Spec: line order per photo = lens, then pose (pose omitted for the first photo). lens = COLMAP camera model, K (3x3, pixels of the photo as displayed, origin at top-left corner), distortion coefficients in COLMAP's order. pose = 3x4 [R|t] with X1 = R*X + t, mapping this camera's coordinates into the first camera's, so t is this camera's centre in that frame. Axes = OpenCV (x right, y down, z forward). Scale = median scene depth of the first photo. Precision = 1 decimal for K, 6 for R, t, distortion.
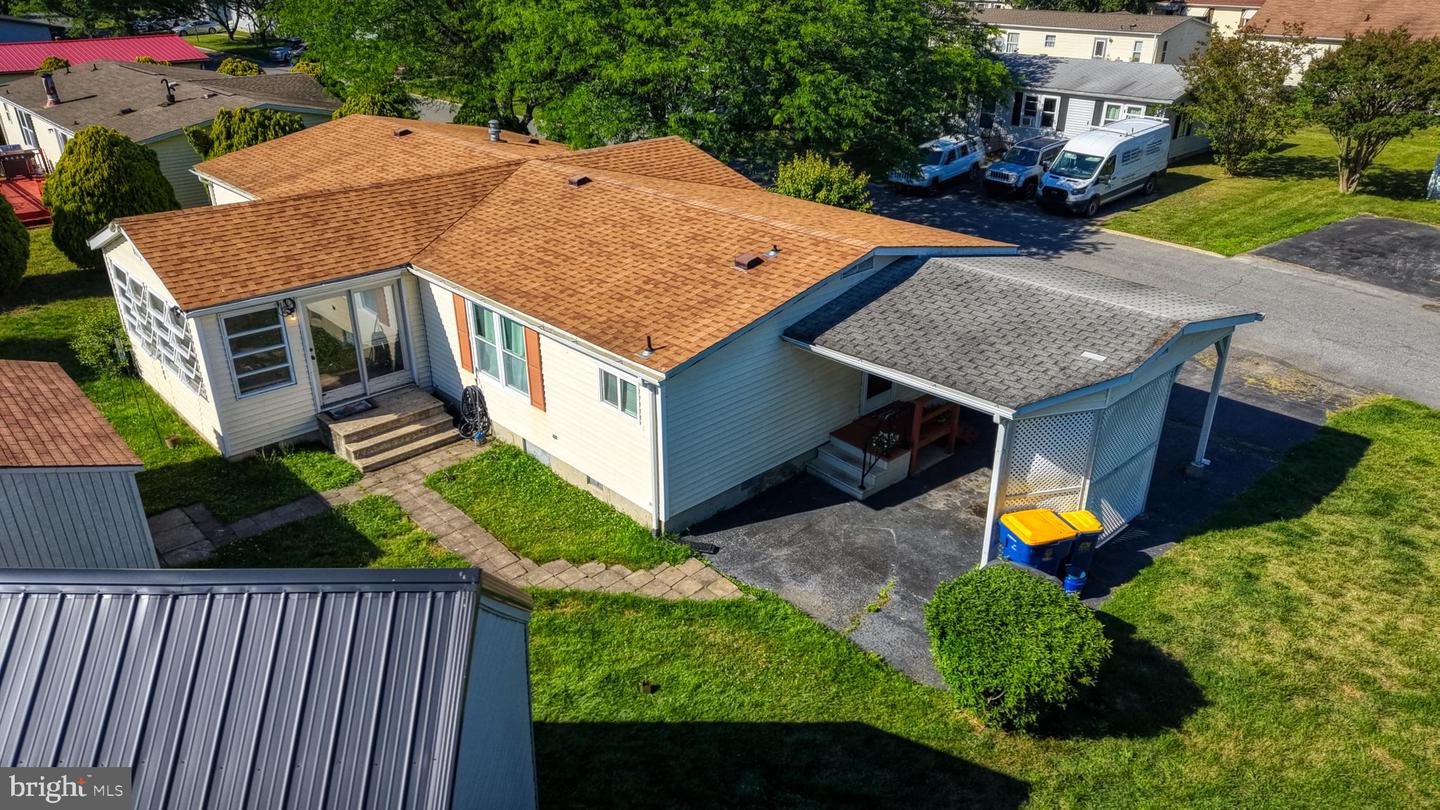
lens RADIAL K [[952.1, 0, 727.5], [0, 952.1, 400.5], [0, 0, 1]] dist [0.039824, -0.002081]
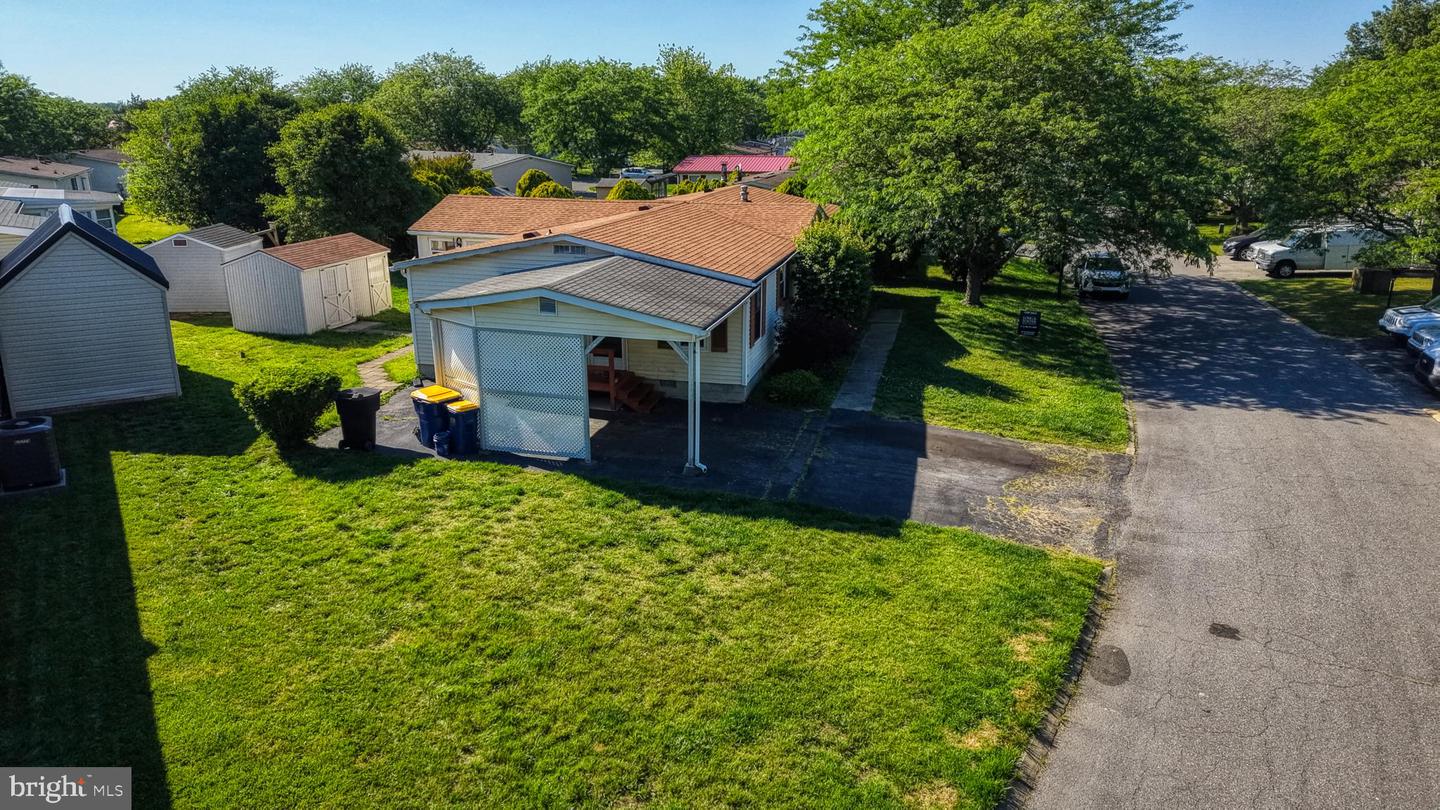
lens RADIAL K [[965.3, 0, 716.8], [0, 965.3, 372.7], [0, 0, 1]] dist [0.000818, 0.000808]
pose [[0.536361, 0.209425, -0.817593, 1.404797], [-0.353877, 0.935262, 0.007414, -0.052035], [0.766217, 0.285351, 0.575749, 0.361351]]
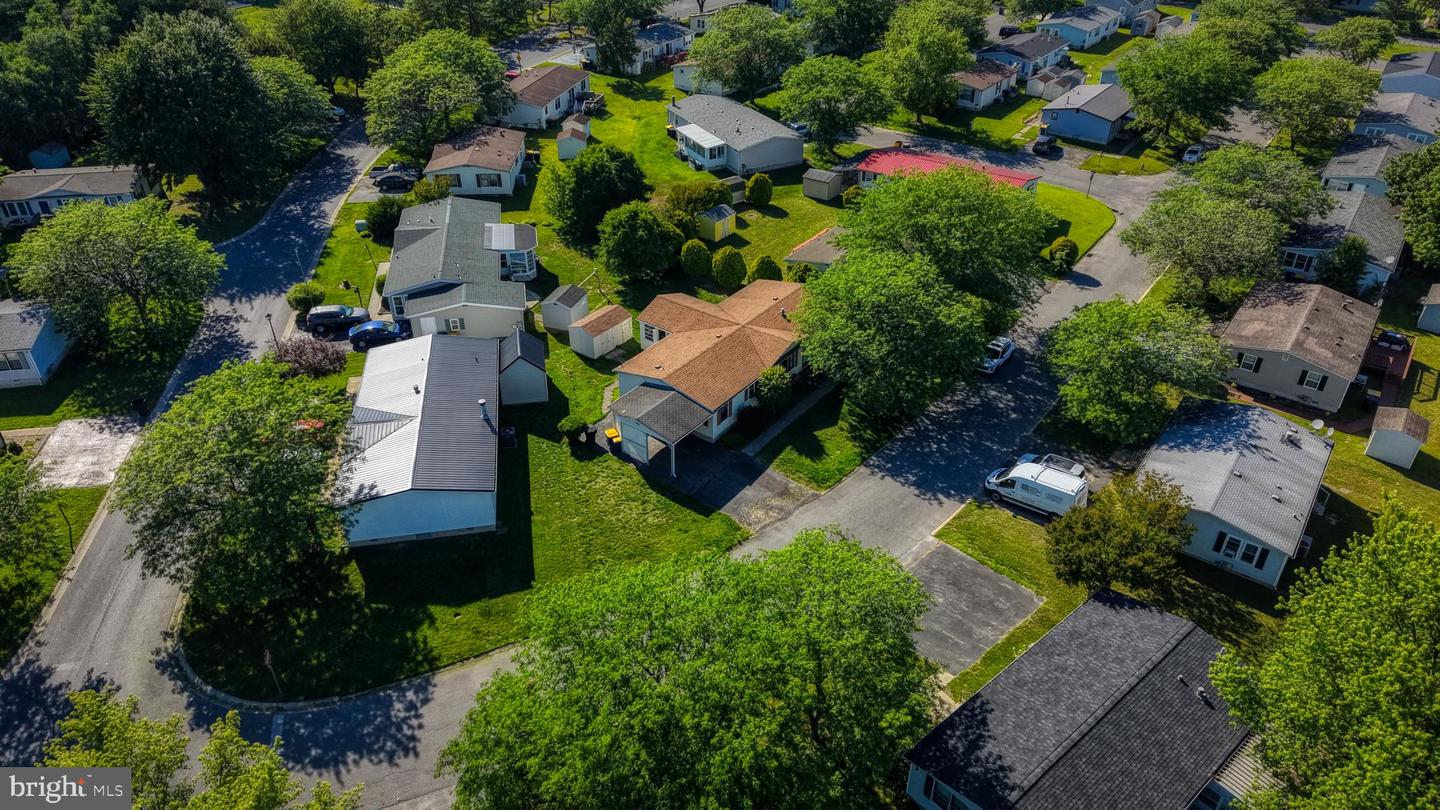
lens RADIAL K [[952.1, 0, 727.5], [0, 952.1, 400.5], [0, 0, 1]] dist [0.039824, -0.002081]
pose [[0.182534, 0.524909, -0.831356, 3.521395], [-0.422604, 0.805355, 0.415704, -1.827457], [0.887743, 0.275454, 0.368833, -0.270403]]
